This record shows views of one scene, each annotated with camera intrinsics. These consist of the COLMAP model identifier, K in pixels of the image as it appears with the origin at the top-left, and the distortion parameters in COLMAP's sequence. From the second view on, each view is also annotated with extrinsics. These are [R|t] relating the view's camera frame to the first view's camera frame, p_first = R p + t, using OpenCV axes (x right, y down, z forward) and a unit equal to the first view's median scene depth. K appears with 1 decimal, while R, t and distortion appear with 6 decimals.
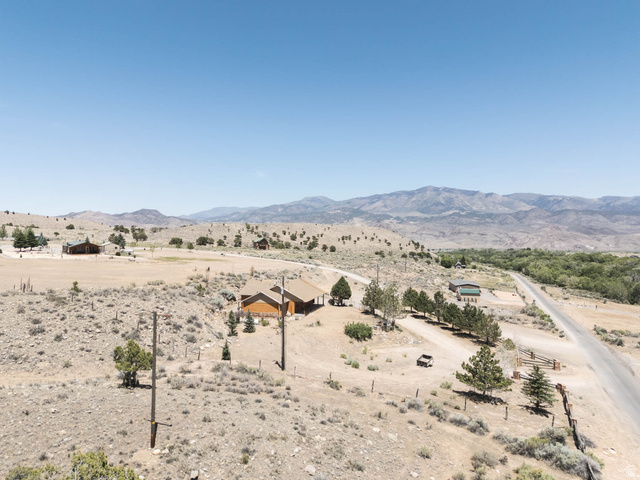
lens RADIAL K [[470.7, 0, 318.3], [0, 470.7, 241.2], [0, 0, 1]] dist [0.088171, -0.092594]
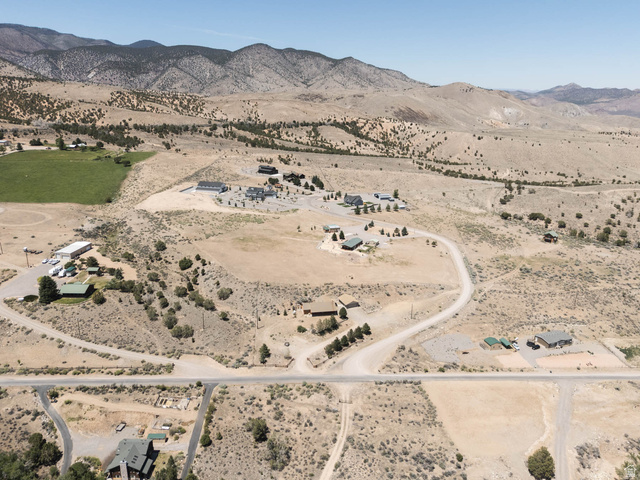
lens RADIAL K [[470.7, 0, 318.3], [0, 470.7, 241.2], [0, 0, 1]] dist [0.088171, -0.092594]
pose [[0.455949, 0.267640, -0.848810, 0.490758], [-0.034630, 0.958326, 0.283570, -0.234118], [0.889332, -0.099899, 0.446217, -0.042027]]
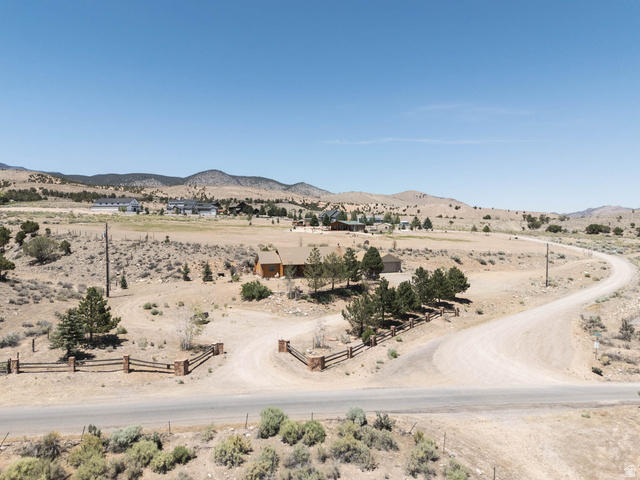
lens RADIAL K [[470.7, 0, 318.3], [0, 470.7, 241.2], [0, 0, 1]] dist [0.088171, -0.092594]
pose [[0.540892, 0.021029, -0.840829, 0.181084], [-0.014920, 0.999770, 0.015406, 0.013357], [0.840960, 0.004212, 0.541081, 0.110989]]
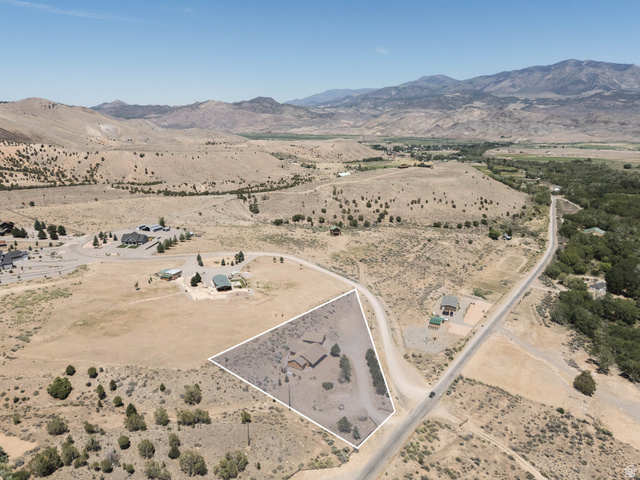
lens RADIAL K [[470.7, 0, 318.3], [0, 470.7, 241.2], [0, 0, 1]] dist [0.088171, -0.092594]
pose [[0.972560, 0.051037, -0.226985, 0.110511], [0.005055, 0.970775, 0.239937, -0.227051], [0.232598, -0.234500, 0.943879, -0.242807]]
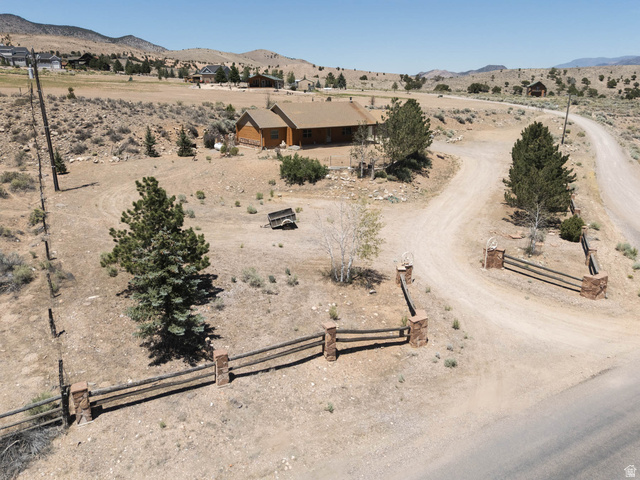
lens RADIAL K [[470.7, 0, 318.3], [0, 470.7, 241.2], [0, 0, 1]] dist [0.088171, -0.092594]
pose [[0.776438, 0.182571, -0.603168, 0.094726], [-0.005748, 0.959127, 0.282916, 0.019458], [0.630168, -0.216200, 0.745752, 0.098280]]
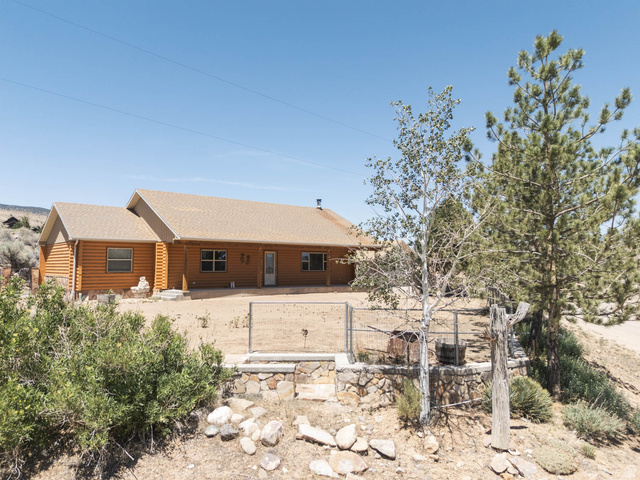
lens RADIAL K [[470.7, 0, 318.3], [0, 470.7, 241.2], [0, 0, 1]] dist [0.088171, -0.092594]
pose [[0.827773, -0.034801, -0.559983, 0.036180], [-0.012307, 0.996708, -0.080134, 0.031750], [0.560928, 0.073224, 0.824620, 0.177928]]
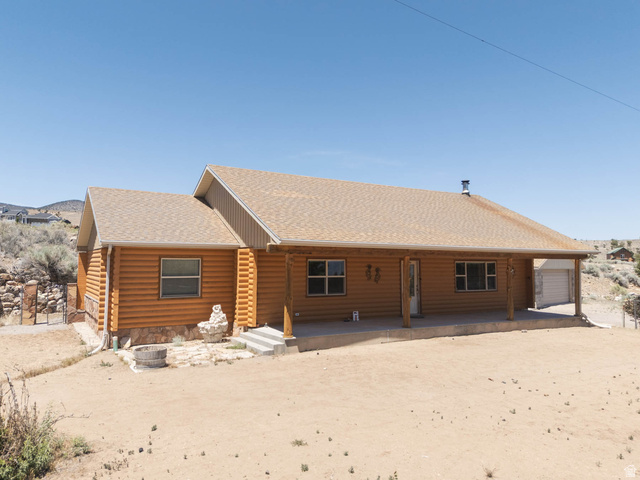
lens RADIAL K [[470.7, 0, 318.3], [0, 470.7, 241.2], [0, 0, 1]] dist [0.088171, -0.092594]
pose [[0.735005, -0.037809, -0.677007, 0.015495], [-0.018872, 0.996917, -0.076163, 0.029527], [0.677799, 0.068757, 0.732025, 0.192998]]
